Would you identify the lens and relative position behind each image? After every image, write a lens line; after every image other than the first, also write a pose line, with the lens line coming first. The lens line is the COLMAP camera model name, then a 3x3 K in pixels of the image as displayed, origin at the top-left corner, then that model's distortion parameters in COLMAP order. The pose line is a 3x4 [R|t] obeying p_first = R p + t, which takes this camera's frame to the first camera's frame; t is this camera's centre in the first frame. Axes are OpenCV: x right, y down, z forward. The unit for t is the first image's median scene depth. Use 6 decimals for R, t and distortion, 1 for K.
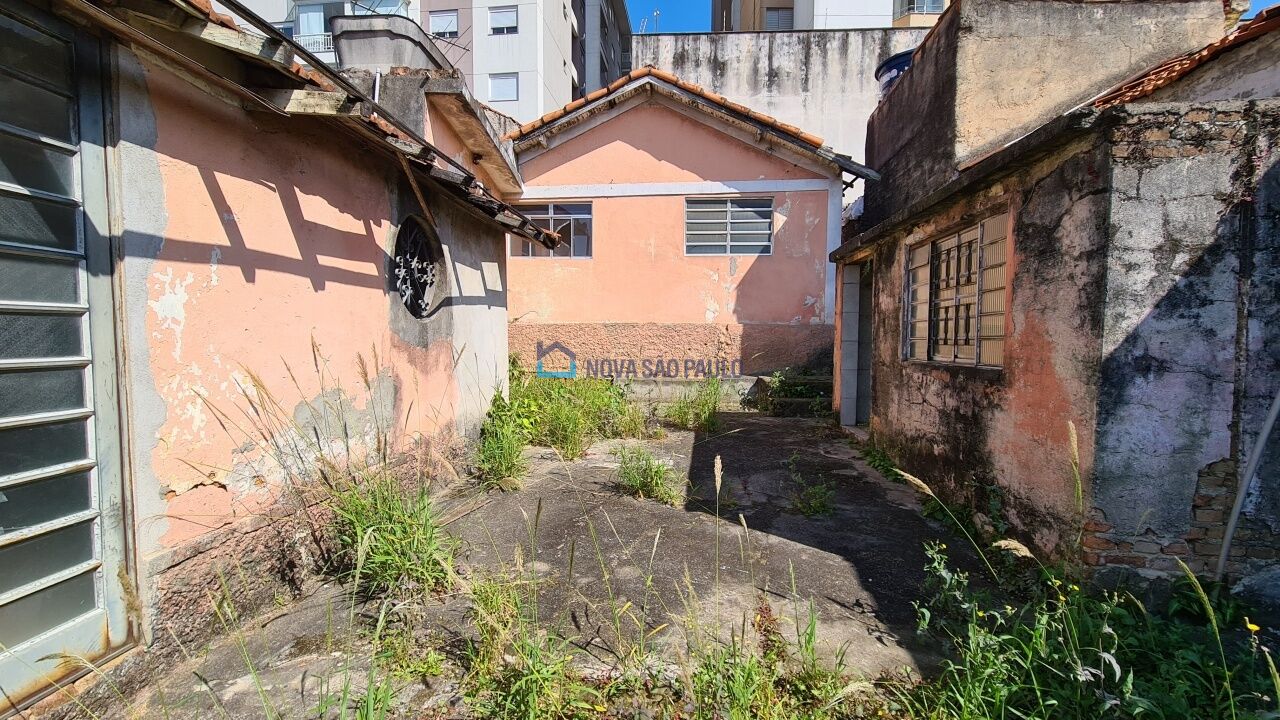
lens RADIAL K [[522.5, 0, 642.0], [0, 522.5, 366.3], [0, 0, 1]] dist [0.001938, -0.000173]
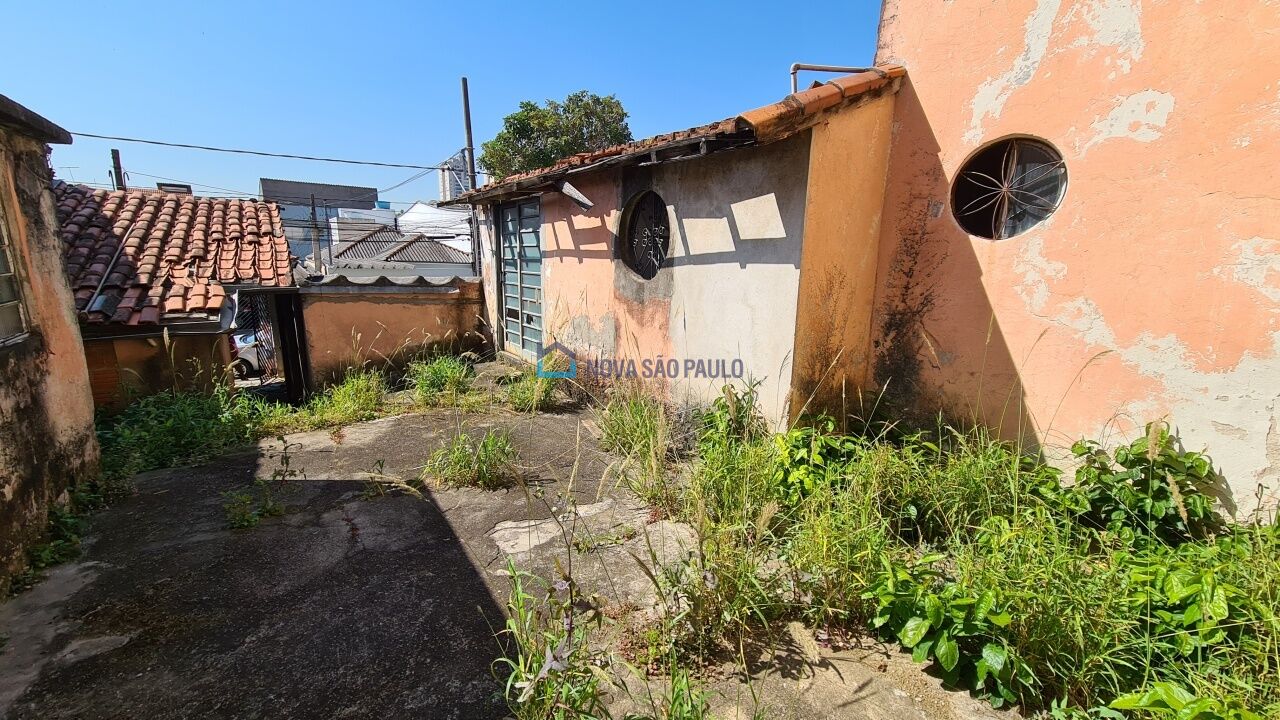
lens RADIAL K [[522.5, 0, 642.0], [0, 522.5, 366.3], [0, 0, 1]] dist [0.001938, -0.000173]
pose [[-0.761750, 0.112176, -0.638086, 0.329407], [-0.062980, 0.967410, 0.245258, -0.173356], [0.644803, 0.227012, -0.729860, 1.734837]]
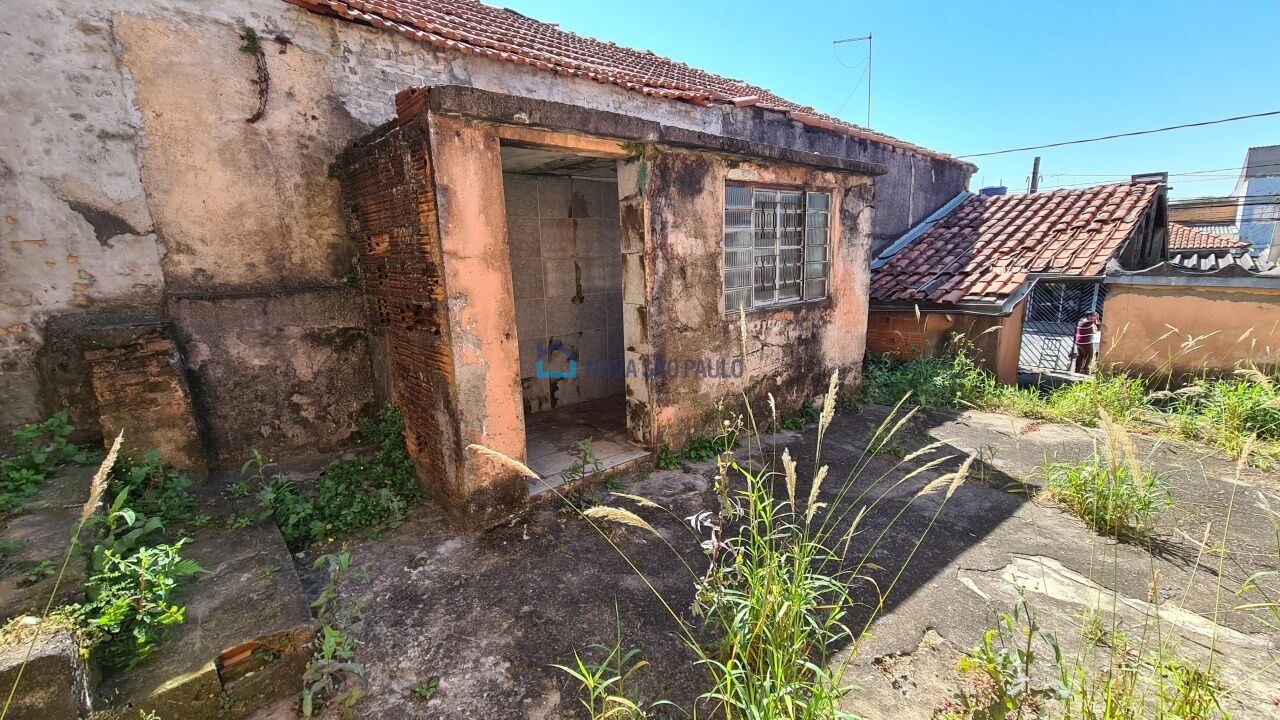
lens RADIAL K [[522.5, 0, 642.0], [0, 522.5, 366.3], [0, 0, 1]] dist [0.001938, -0.000173]
pose [[-0.724251, -0.124051, 0.678286, -0.001036], [0.069497, 0.965543, 0.250793, -0.165309], [-0.686025, 0.228776, -0.690675, 1.806581]]
